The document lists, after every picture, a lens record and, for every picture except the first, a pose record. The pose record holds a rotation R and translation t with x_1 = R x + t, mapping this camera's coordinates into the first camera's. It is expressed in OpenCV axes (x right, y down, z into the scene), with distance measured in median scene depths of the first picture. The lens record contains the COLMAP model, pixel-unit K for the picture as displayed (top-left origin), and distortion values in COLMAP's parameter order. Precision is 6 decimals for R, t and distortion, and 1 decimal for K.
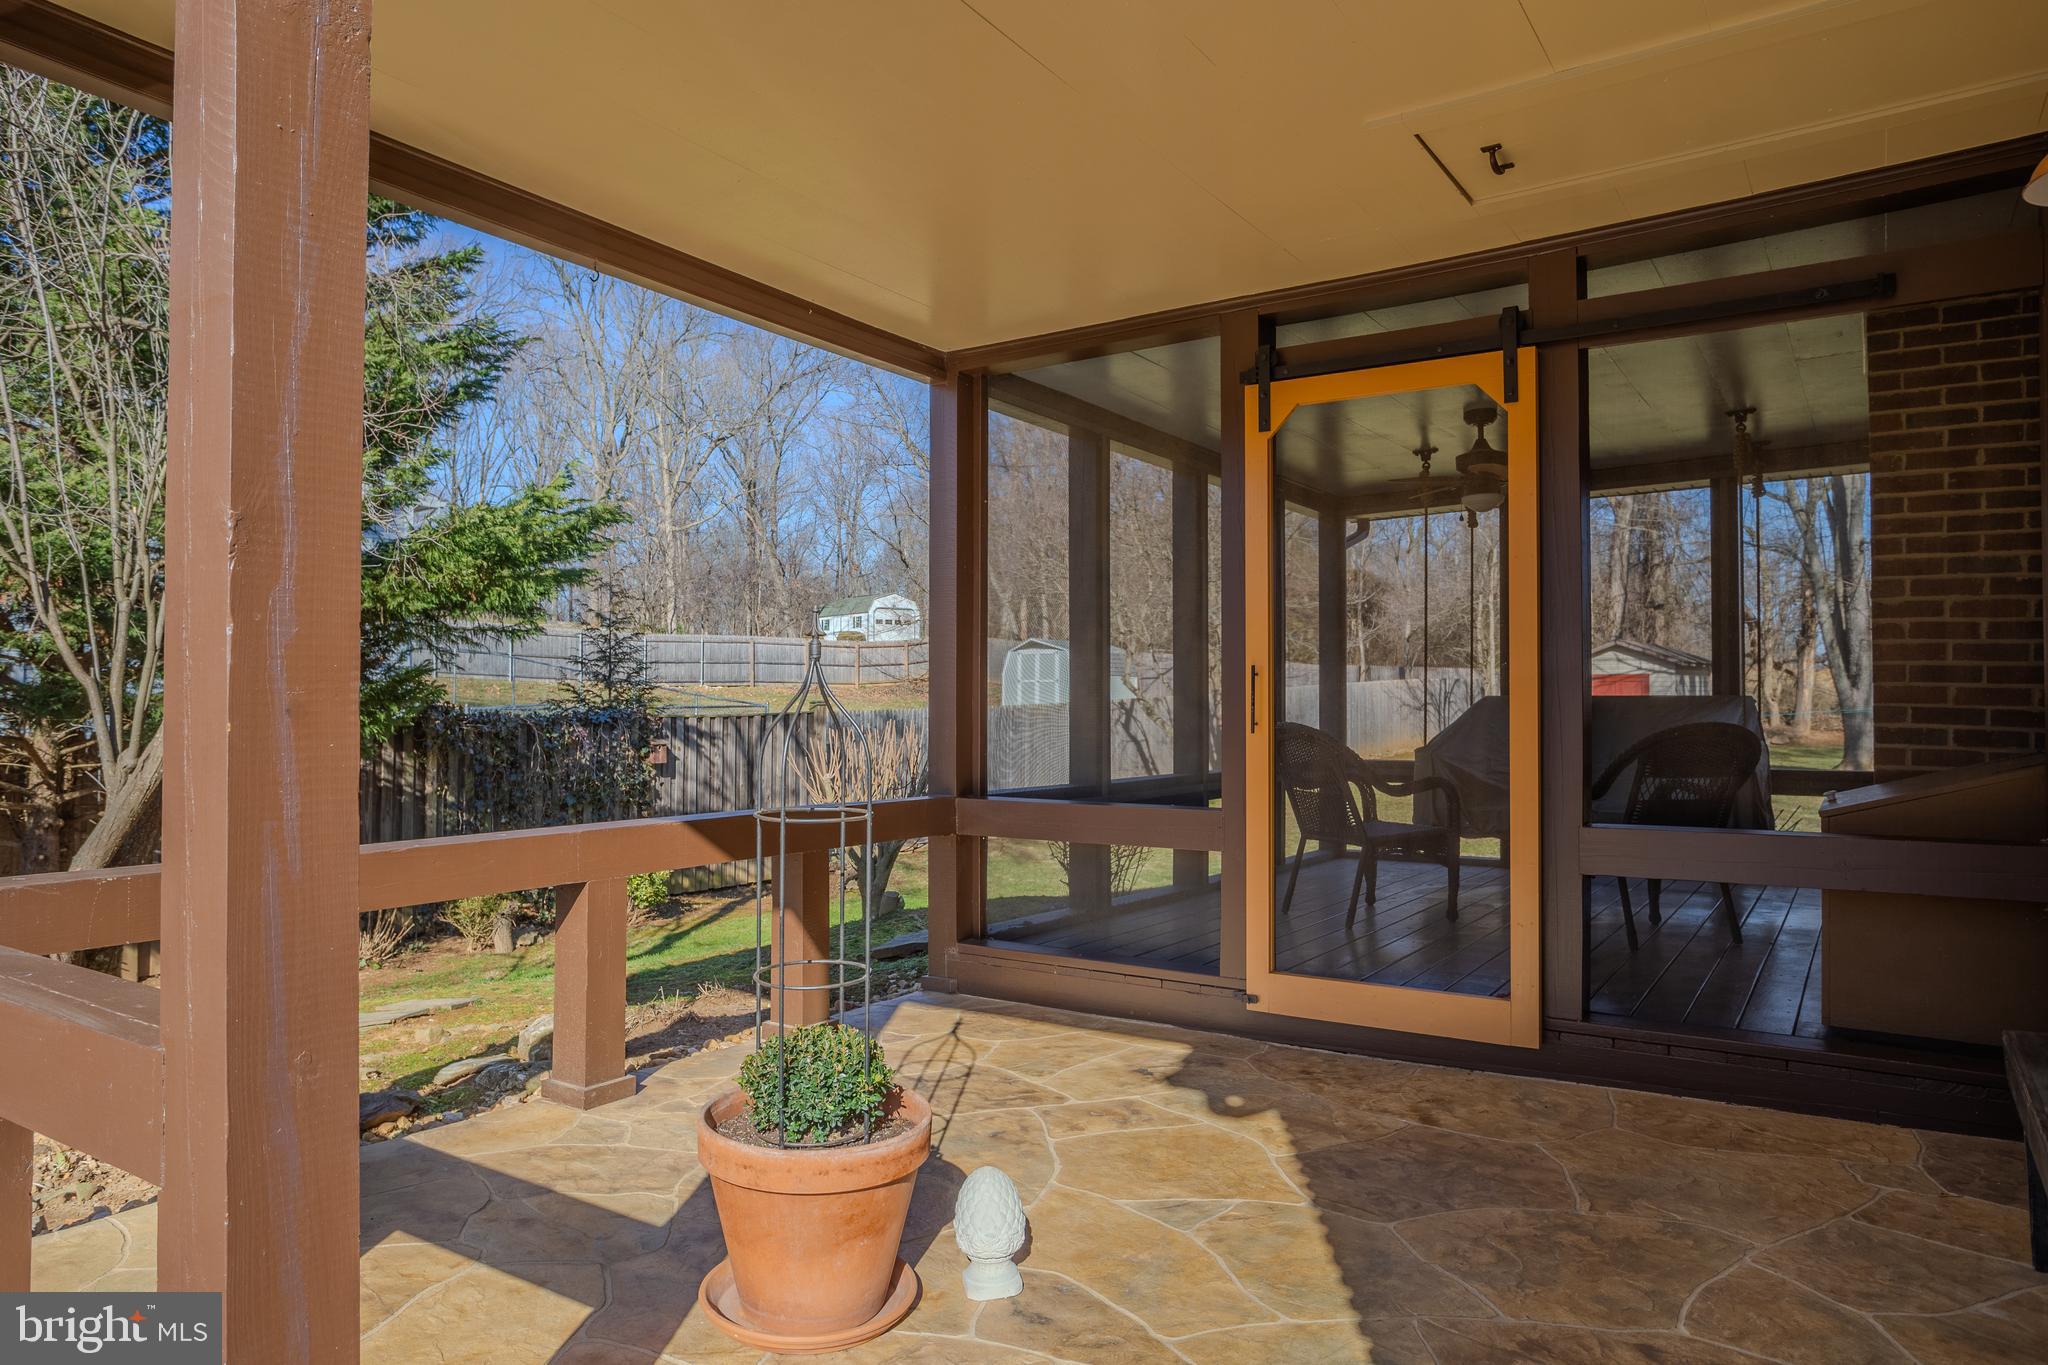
lens RADIAL K [[1330.7, 0, 990.0], [0, 1330.7, 678.0], [0, 0, 1]] dist [-0.023782, 0.003063]
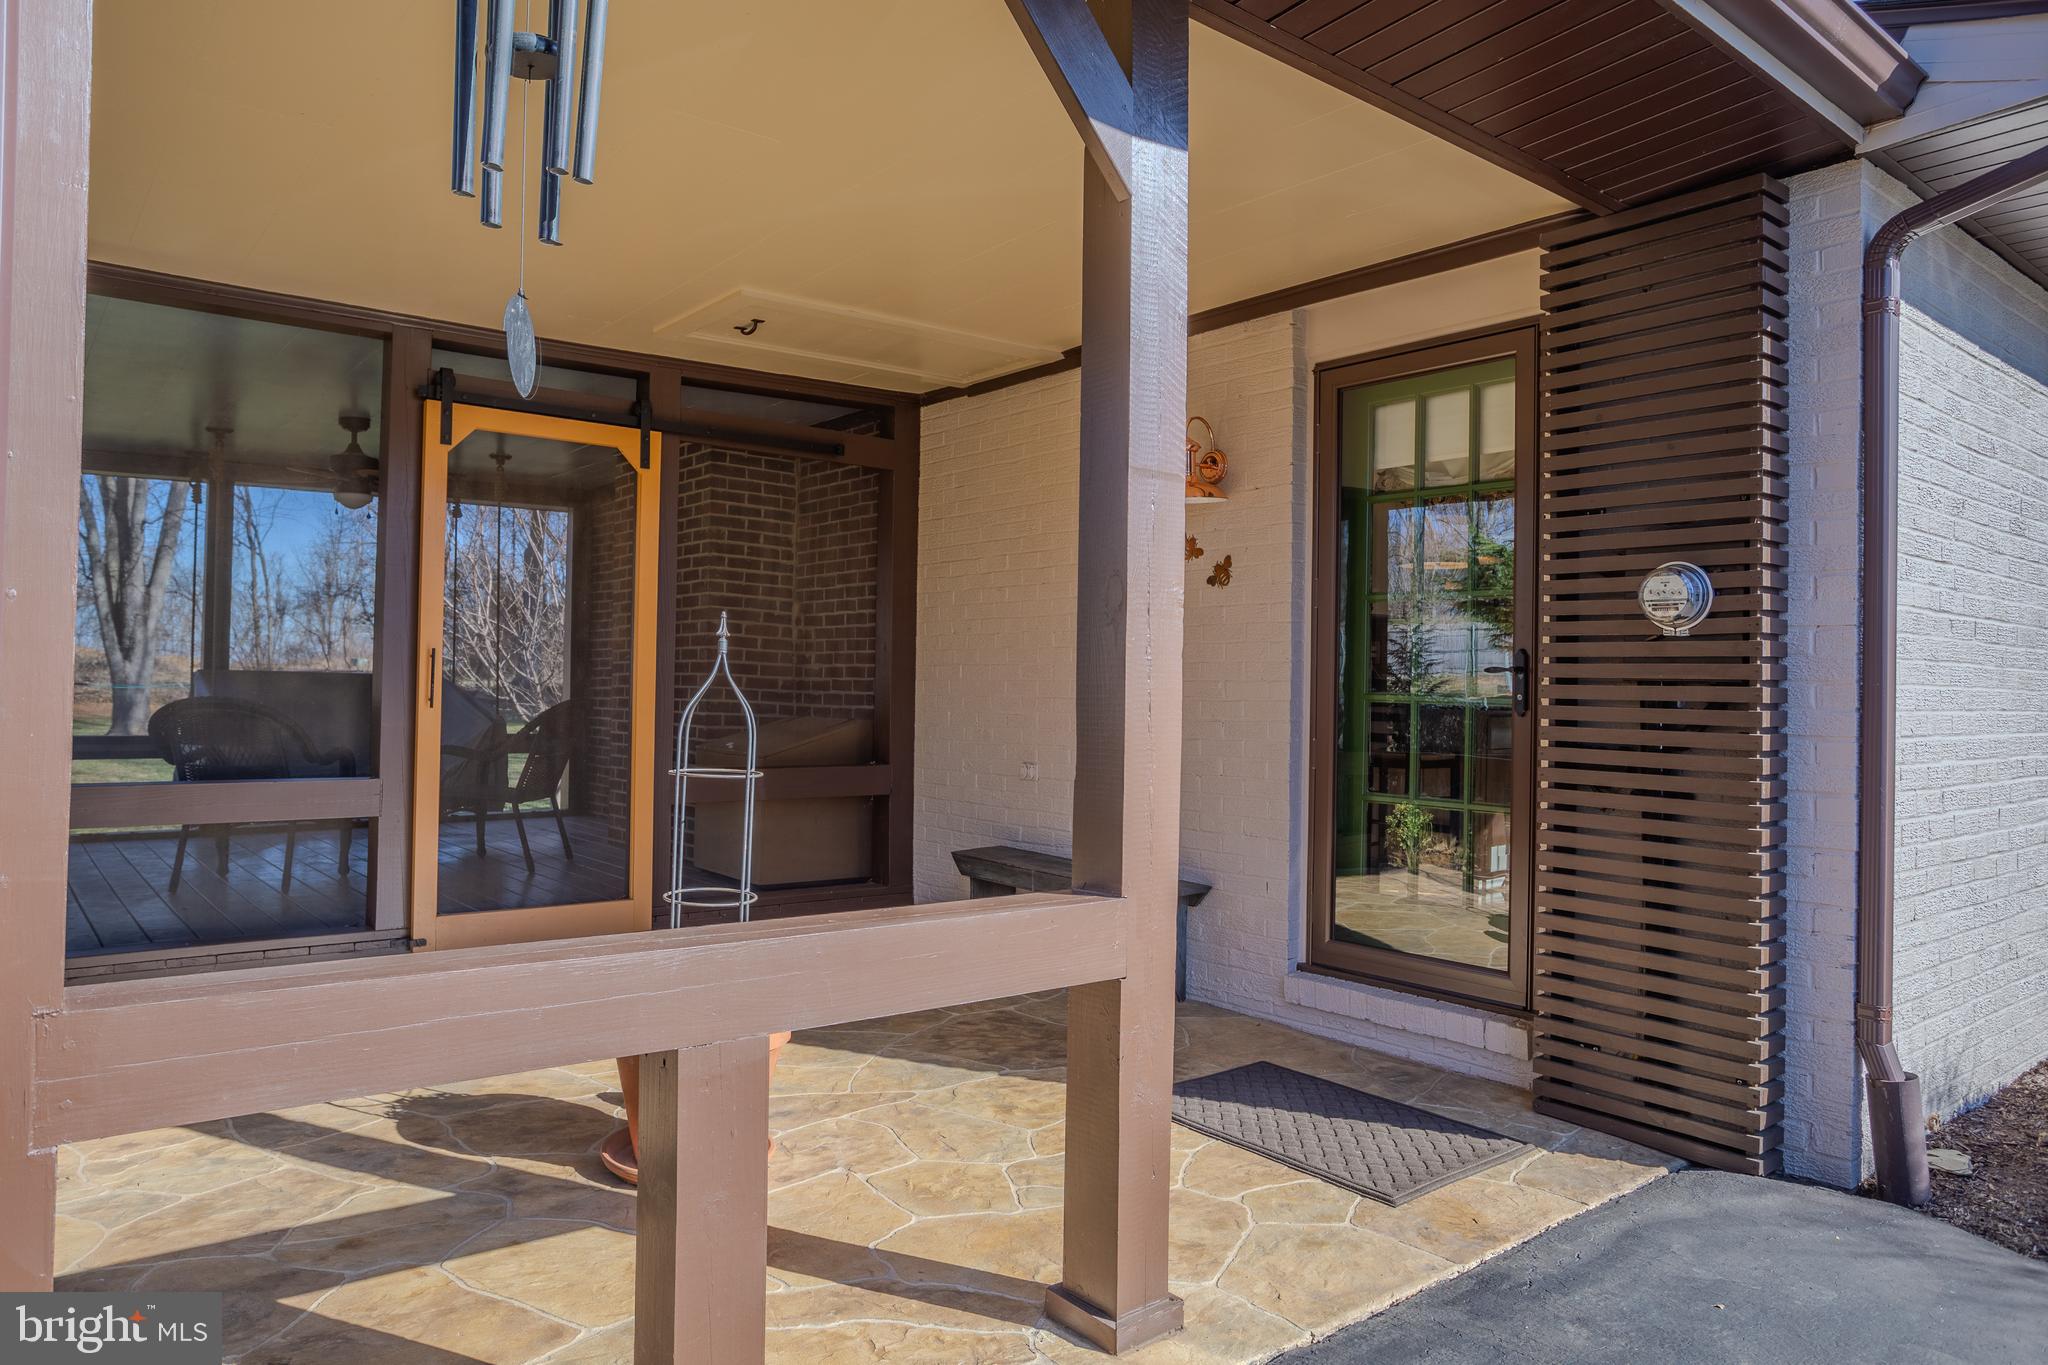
lens RADIAL K [[1330.7, 0, 990.0], [0, 1330.7, 678.0], [0, 0, 1]] dist [-0.023782, 0.003063]
pose [[0.300795, 0.013131, 0.953598, -0.964099], [-0.035011, 0.999383, -0.002718, 0.002144], [-0.953046, -0.032569, 0.301069, 0.271033]]
